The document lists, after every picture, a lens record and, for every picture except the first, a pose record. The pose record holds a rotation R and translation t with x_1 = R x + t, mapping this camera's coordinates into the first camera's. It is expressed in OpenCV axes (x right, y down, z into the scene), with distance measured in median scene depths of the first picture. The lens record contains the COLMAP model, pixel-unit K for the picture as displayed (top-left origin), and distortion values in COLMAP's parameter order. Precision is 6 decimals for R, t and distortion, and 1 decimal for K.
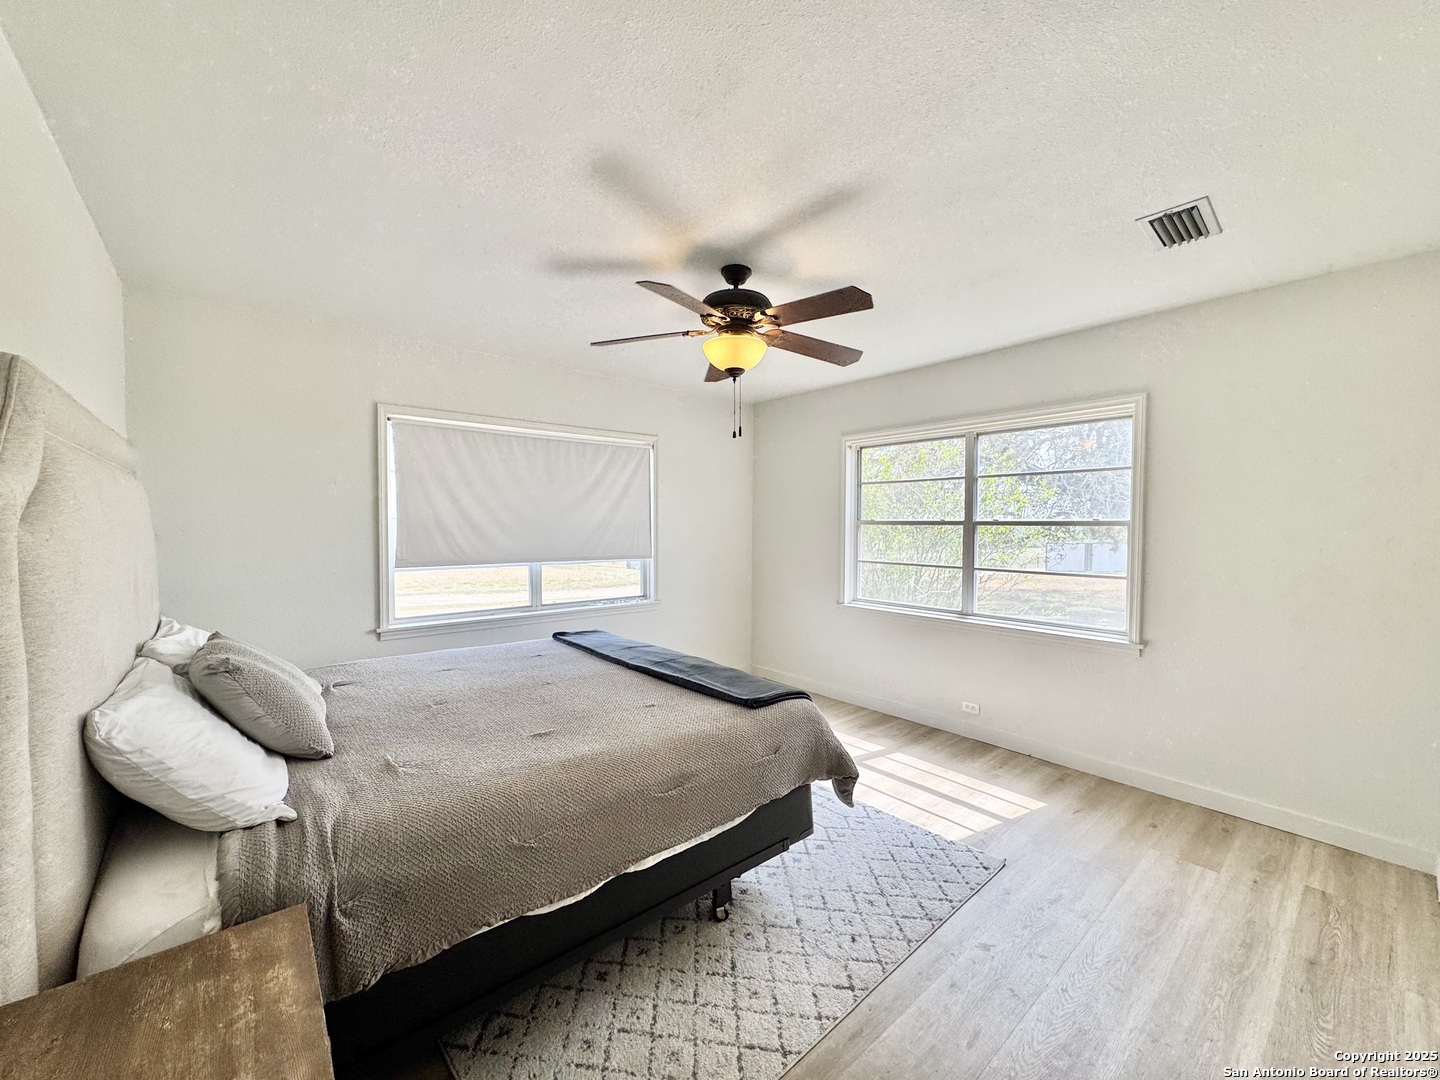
lens RADIAL K [[571.4, 0, 730.3], [0, 571.4, 532.7], [0, 0, 1]] dist [-0.000522, 0.000375]
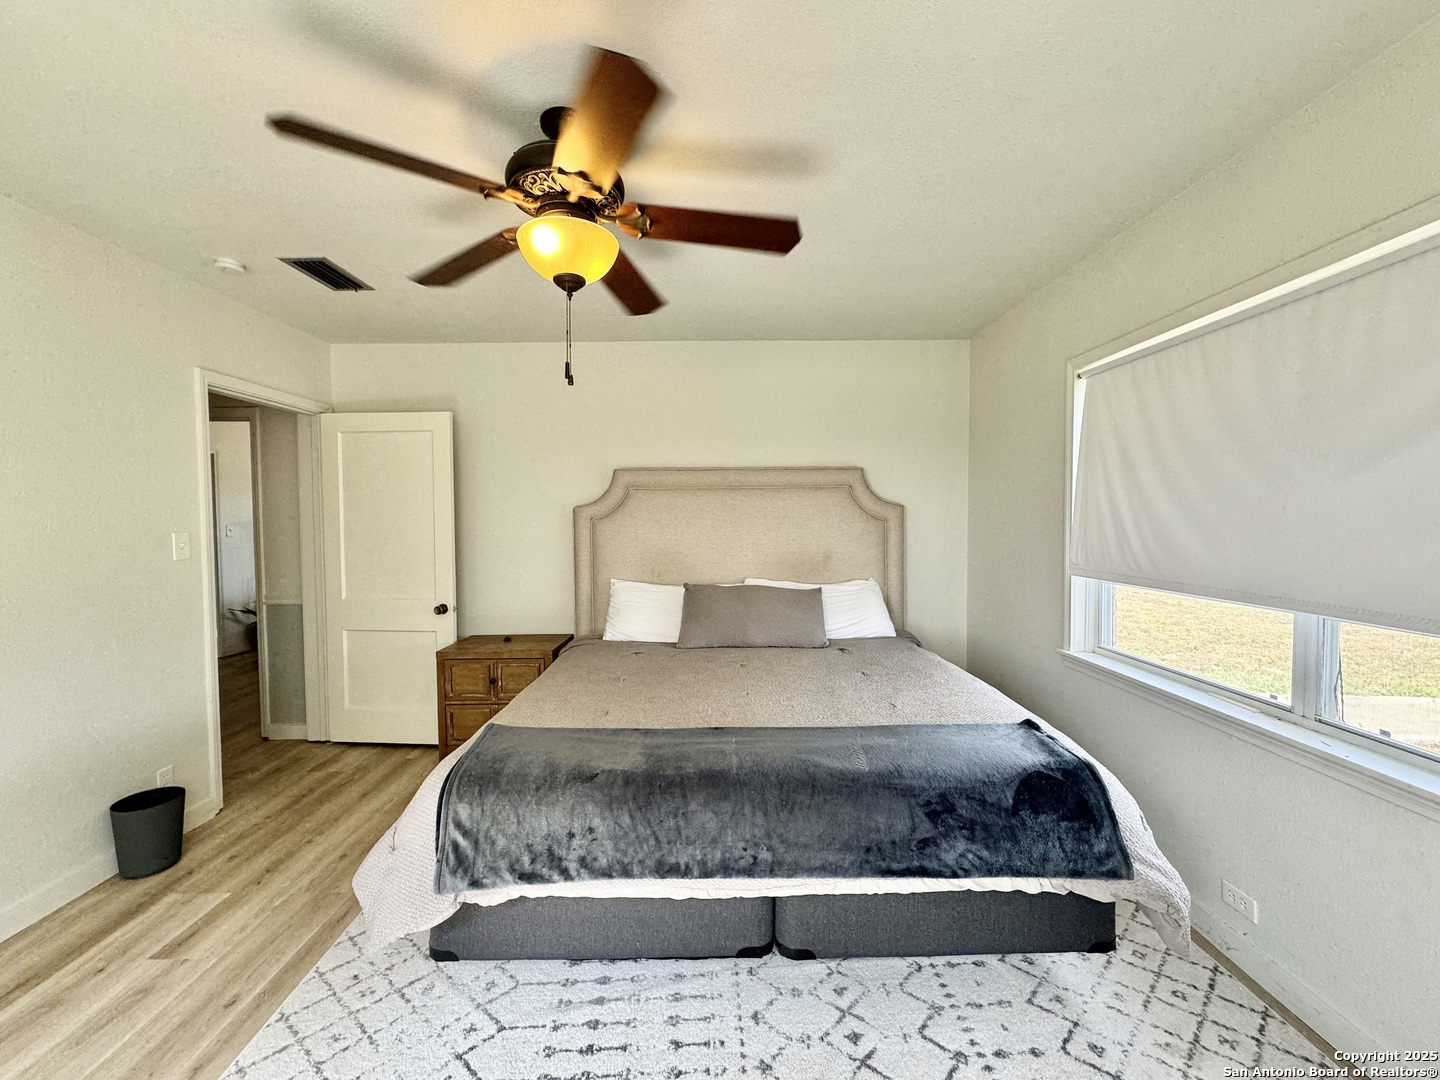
lens RADIAL K [[571.4, 0, 717.9], [0, 571.4, 536.5], [0, 0, 1]] dist [-0.000522, 0.000375]
pose [[-0.651339, 0.028591, -0.758248, 0.348453], [-0.005919, 0.999068, 0.042756, -0.022886], [0.758764, 0.032337, -0.650563, 1.371019]]
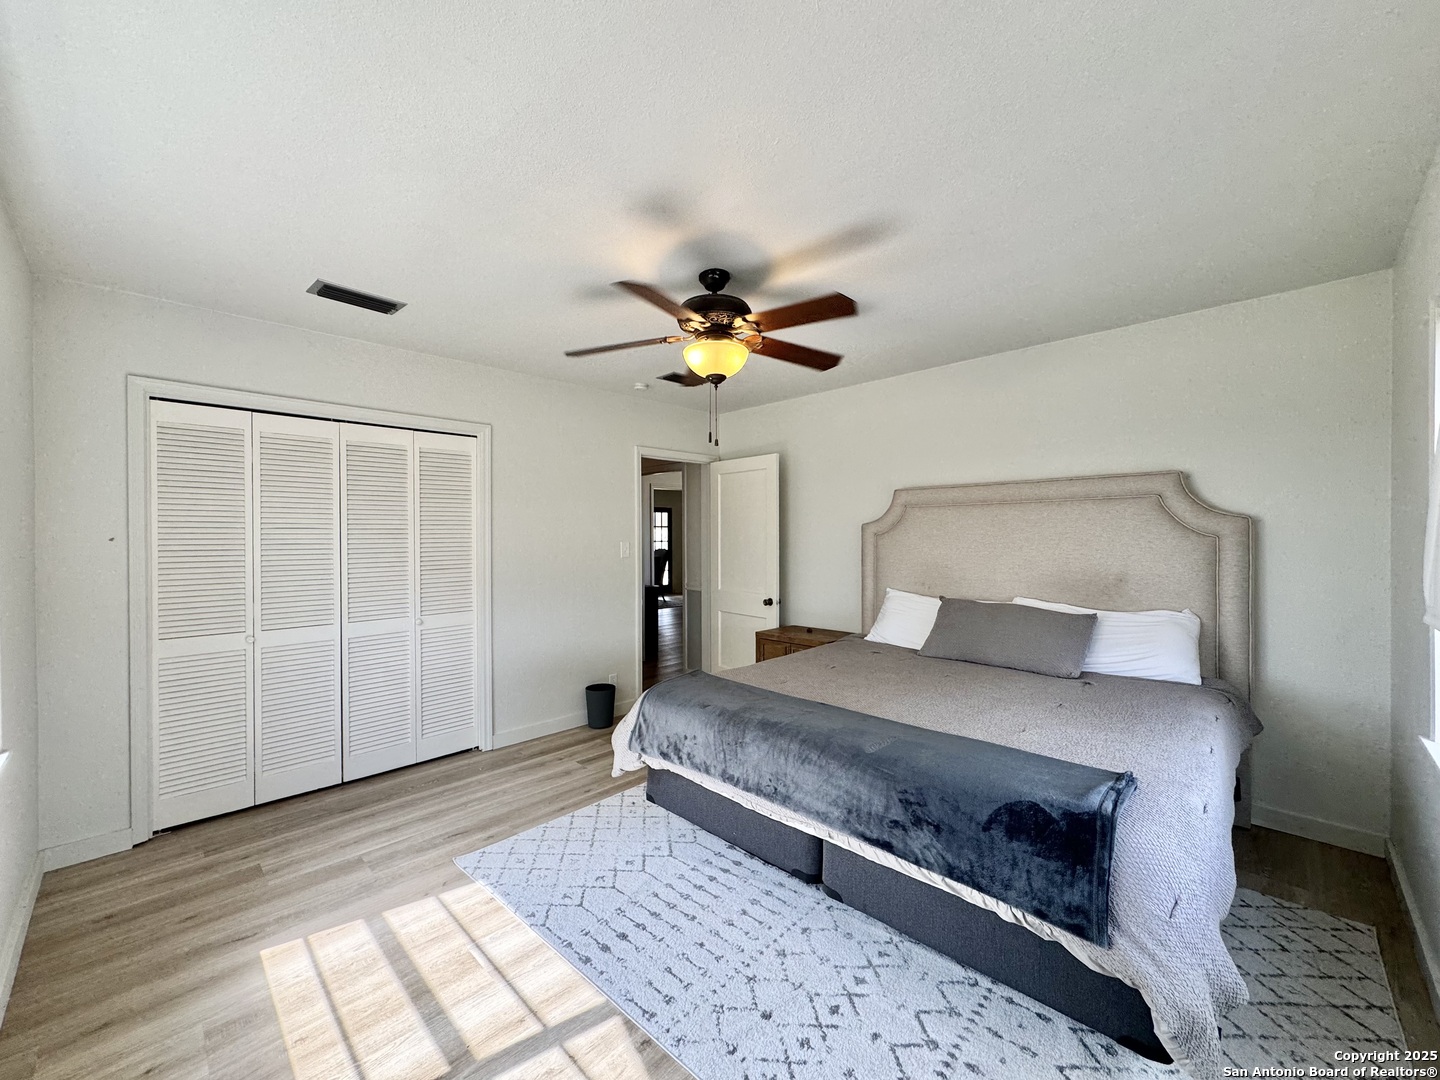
lens RADIAL K [[571.4, 0, 725.2], [0, 571.4, 537.4], [0, 0, 1]] dist [-0.000522, 0.000375]
pose [[-0.996832, 0.005168, -0.079364, 0.056137], [0.003626, 0.999802, 0.019559, -0.027806], [0.079449, 0.019209, -0.996654, 1.747923]]
